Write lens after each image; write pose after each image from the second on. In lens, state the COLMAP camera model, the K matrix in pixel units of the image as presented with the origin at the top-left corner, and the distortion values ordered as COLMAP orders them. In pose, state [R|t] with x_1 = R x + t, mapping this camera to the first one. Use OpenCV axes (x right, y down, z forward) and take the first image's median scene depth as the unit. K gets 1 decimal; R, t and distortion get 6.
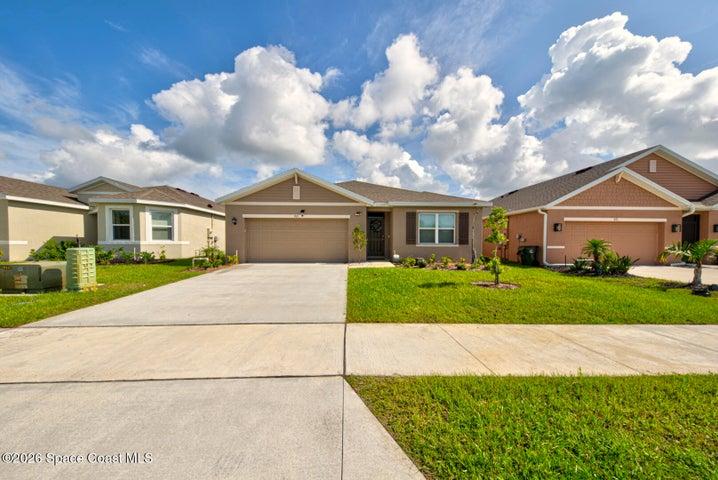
lens RADIAL K [[245.4, 0, 359.0], [0, 245.4, 240.0], [0, 0, 1]] dist [0.009591, -0.000063]
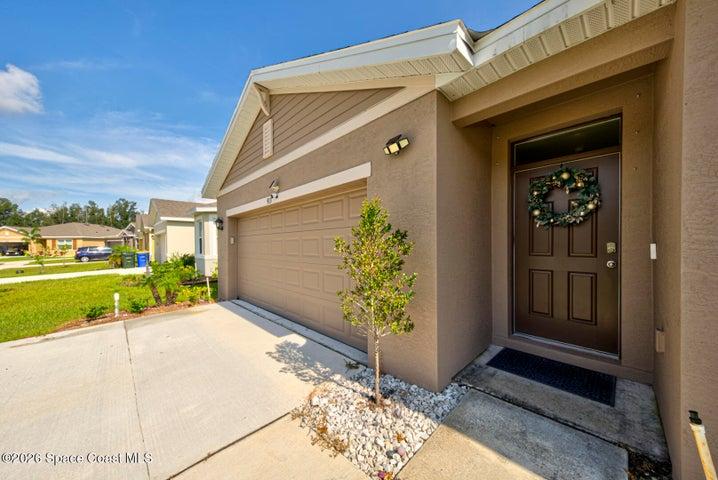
lens RADIAL K [[253.7, 0, 355.2], [0, 253.7, 246.8], [0, 0, 1]] dist [0.011571, -0.000035]
pose [[0.655091, -0.005098, -0.755533, 0.131495], [0.018164, 0.999794, 0.009002, -0.023955], [0.755332, -0.019621, 0.655049, 0.818255]]
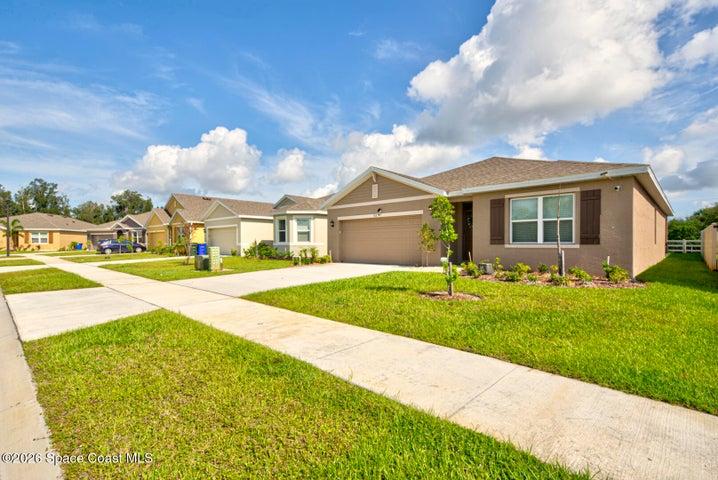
lens RADIAL K [[337.9, 0, 359.4], [0, 337.9, 243.1], [0, 0, 1]] dist [0.033640, -0.000371]
pose [[0.700525, -0.006747, -0.713596, 0.629363], [0.012740, 0.999914, 0.003052, 0.005469], [0.713514, -0.011230, 0.700551, 0.026775]]
